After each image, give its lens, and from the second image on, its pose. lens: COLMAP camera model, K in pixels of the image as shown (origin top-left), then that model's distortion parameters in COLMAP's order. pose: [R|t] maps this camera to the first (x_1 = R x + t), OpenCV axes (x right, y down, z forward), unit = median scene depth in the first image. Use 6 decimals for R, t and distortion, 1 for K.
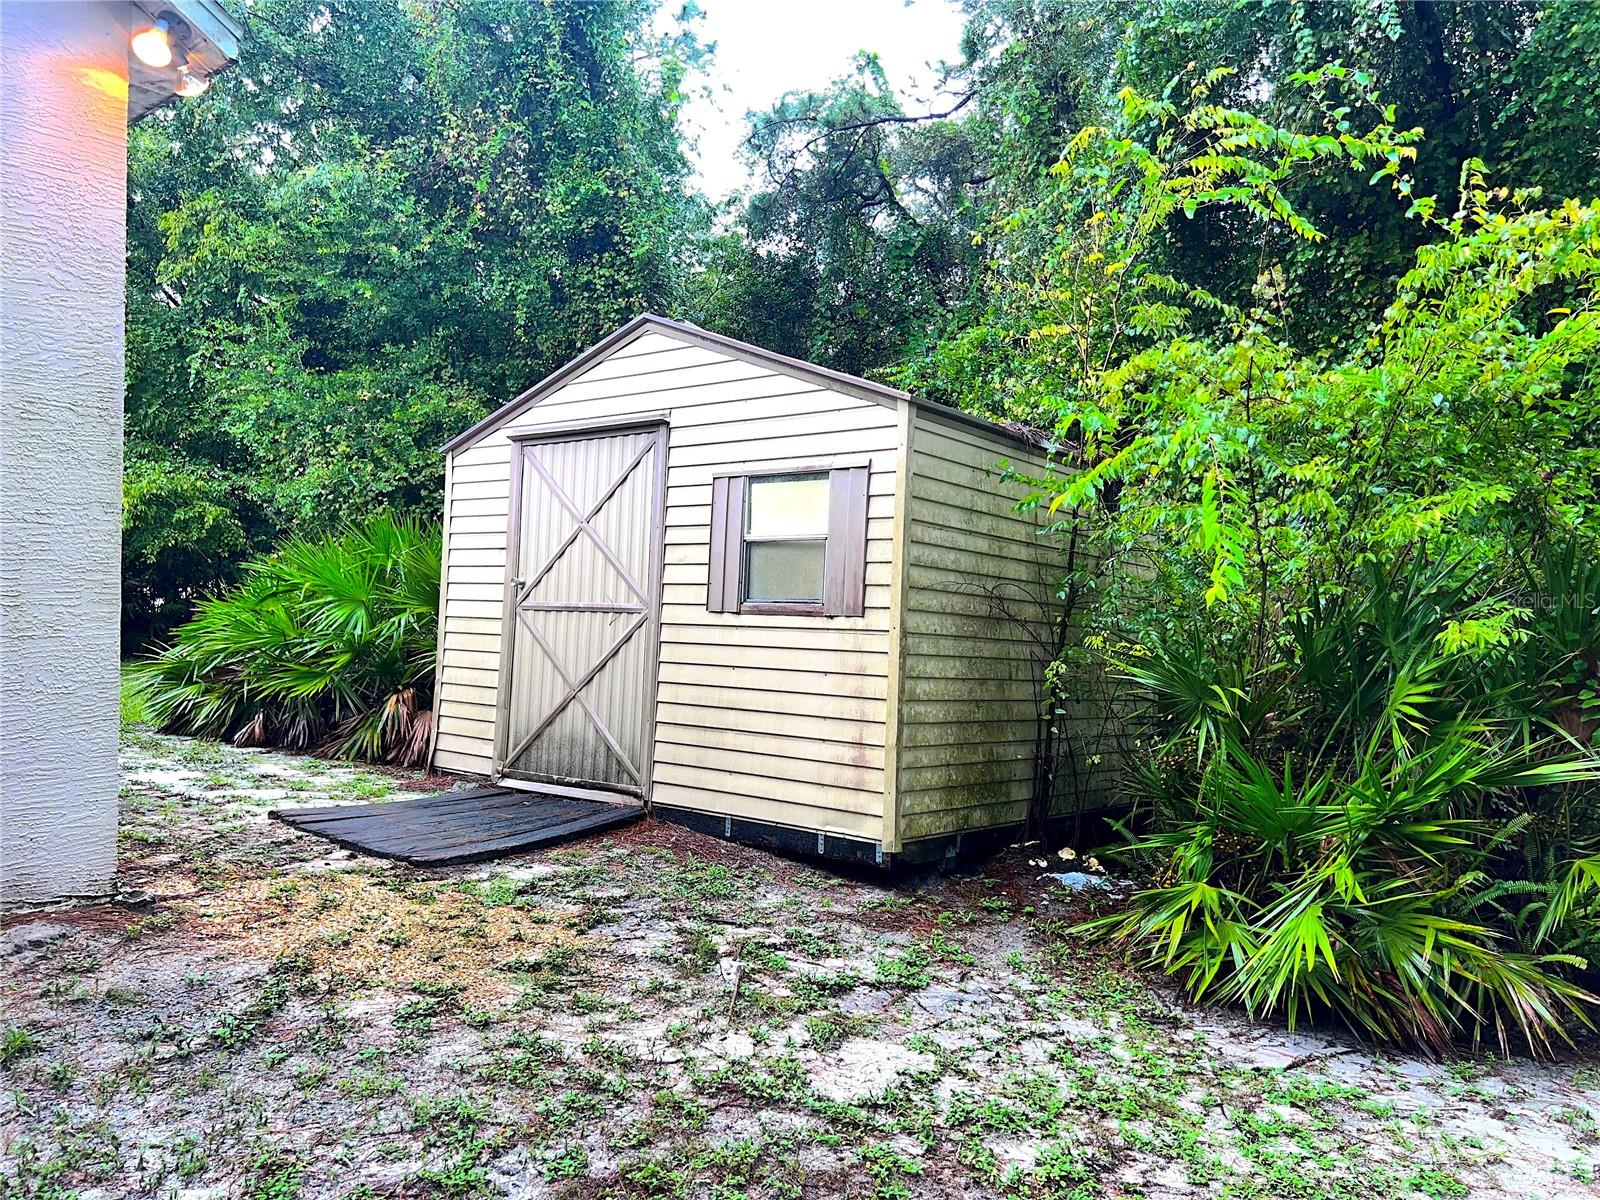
lens RADIAL K [[1192.3, 0, 799.7], [0, 1192.3, 598.5], [0, 0, 1]] dist [0.045476, -0.052830]
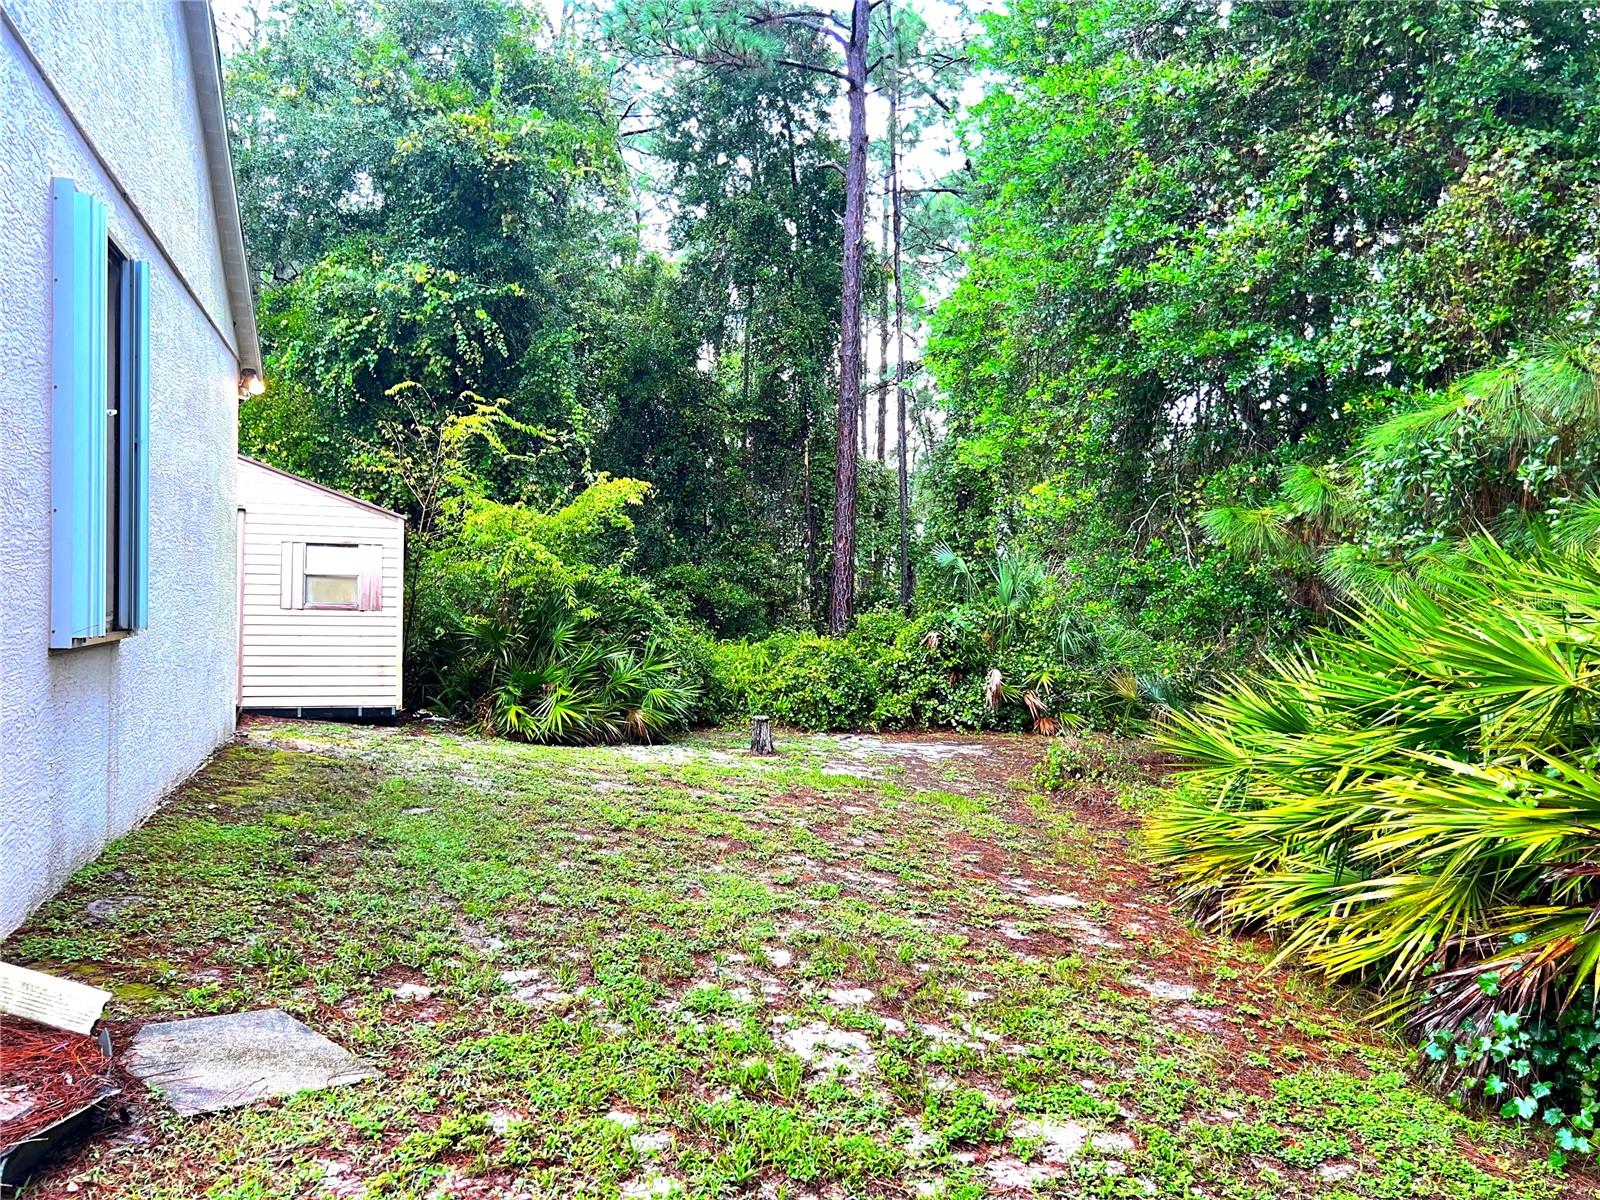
lens RADIAL K [[1192.3, 0, 800.2], [0, 1192.3, 604.1], [0, 0, 1]] dist [0.045476, -0.052830]
pose [[0.479244, -0.024894, 0.877329, -1.525580], [-0.023289, 0.998885, 0.041065, -0.106430], [-0.877373, -0.040113, 0.478130, -0.778482]]
